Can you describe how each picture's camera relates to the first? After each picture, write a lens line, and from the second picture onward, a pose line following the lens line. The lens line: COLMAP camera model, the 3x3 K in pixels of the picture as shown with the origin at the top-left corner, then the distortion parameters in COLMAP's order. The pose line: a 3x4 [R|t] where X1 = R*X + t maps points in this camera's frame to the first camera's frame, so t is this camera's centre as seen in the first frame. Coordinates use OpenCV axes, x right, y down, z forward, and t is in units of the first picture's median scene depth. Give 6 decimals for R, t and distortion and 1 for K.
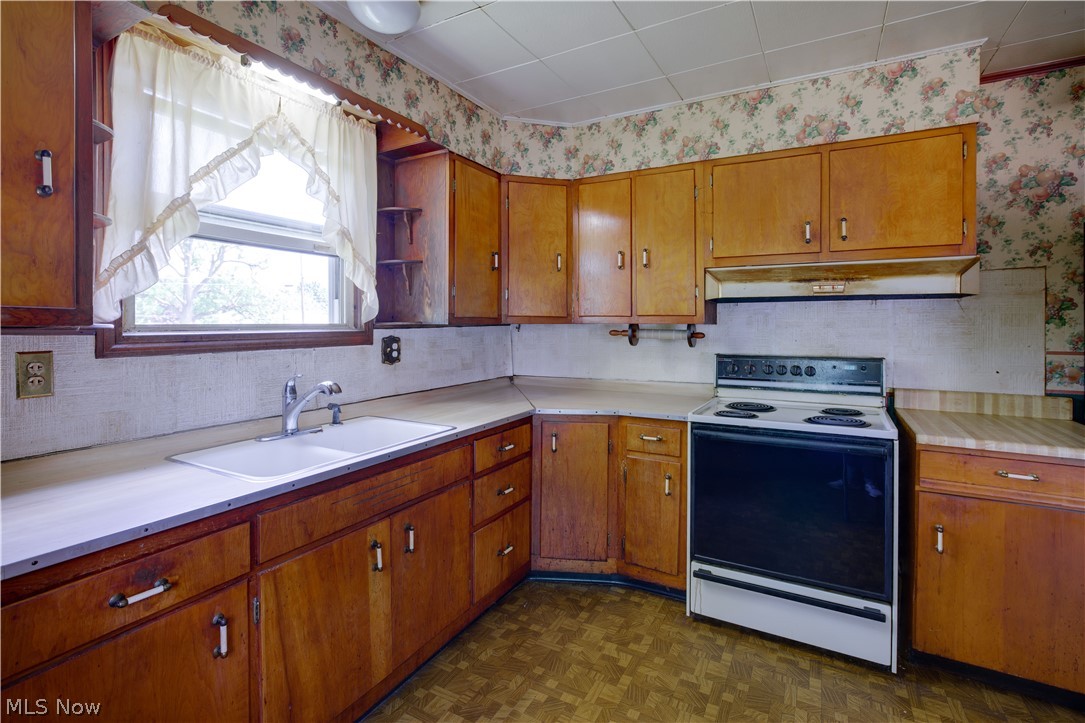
lens RADIAL K [[504.5, 0, 548.8], [0, 504.5, 329.4], [0, 0, 1]] dist [-0.028313, 0.005607]
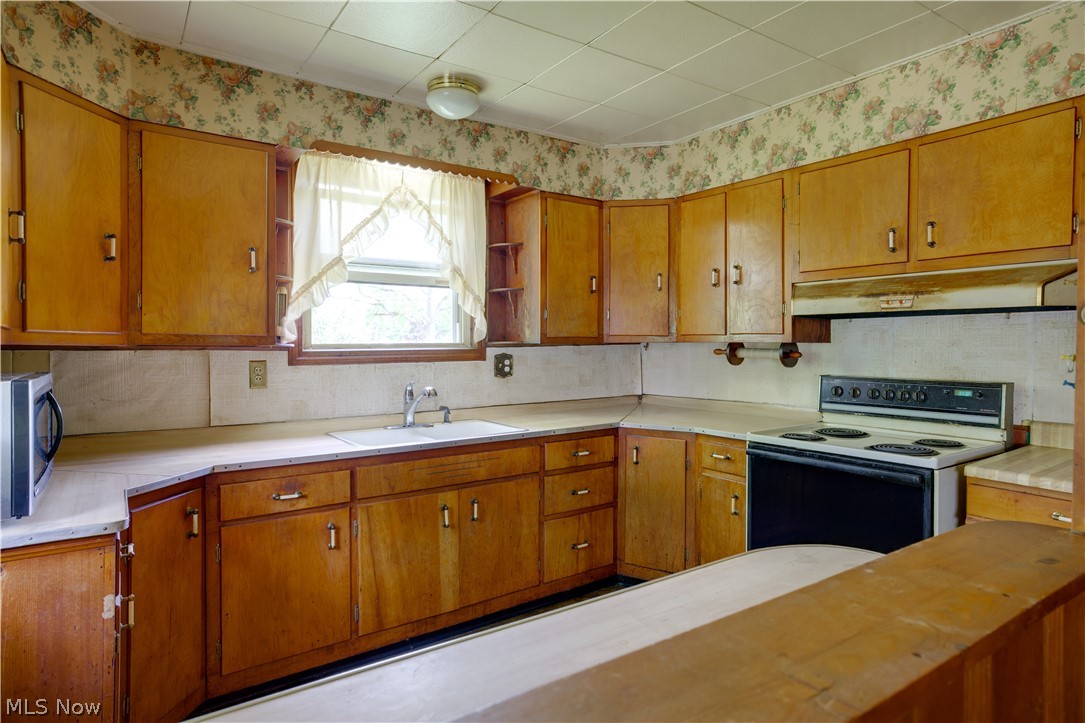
lens RADIAL K [[606.1, 0, 544.6], [0, 606.1, 356.9], [0, 0, 1]] dist [-0.027011, 0.013111]
pose [[0.898756, 0.008028, -0.438376, 0.441662], [-0.001685, 0.999888, 0.014855, 0.000319], [0.438446, -0.012613, 0.898669, -0.247697]]
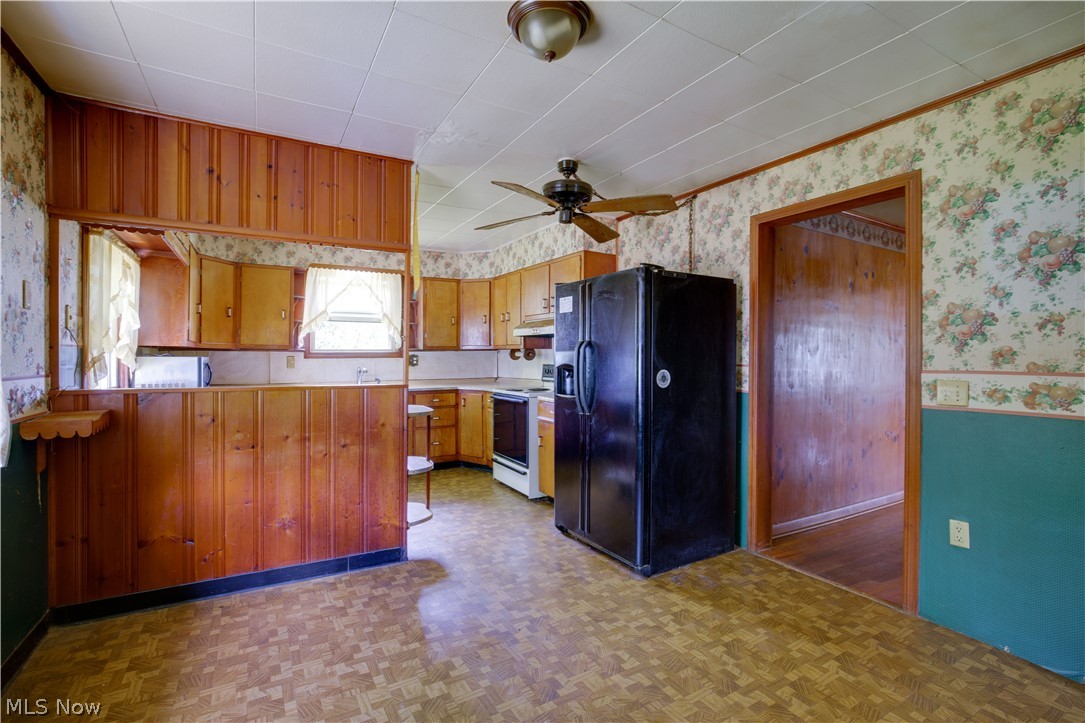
lens RADIAL K [[504.5, 0, 535.3], [0, 504.5, 362.1], [0, 0, 1]] dist [-0.028313, 0.005607]
pose [[0.853392, 0.008153, -0.521207, 1.617974], [-0.004142, 0.999952, 0.008858, 0.029684], [0.521254, -0.005401, 0.853385, -0.826286]]
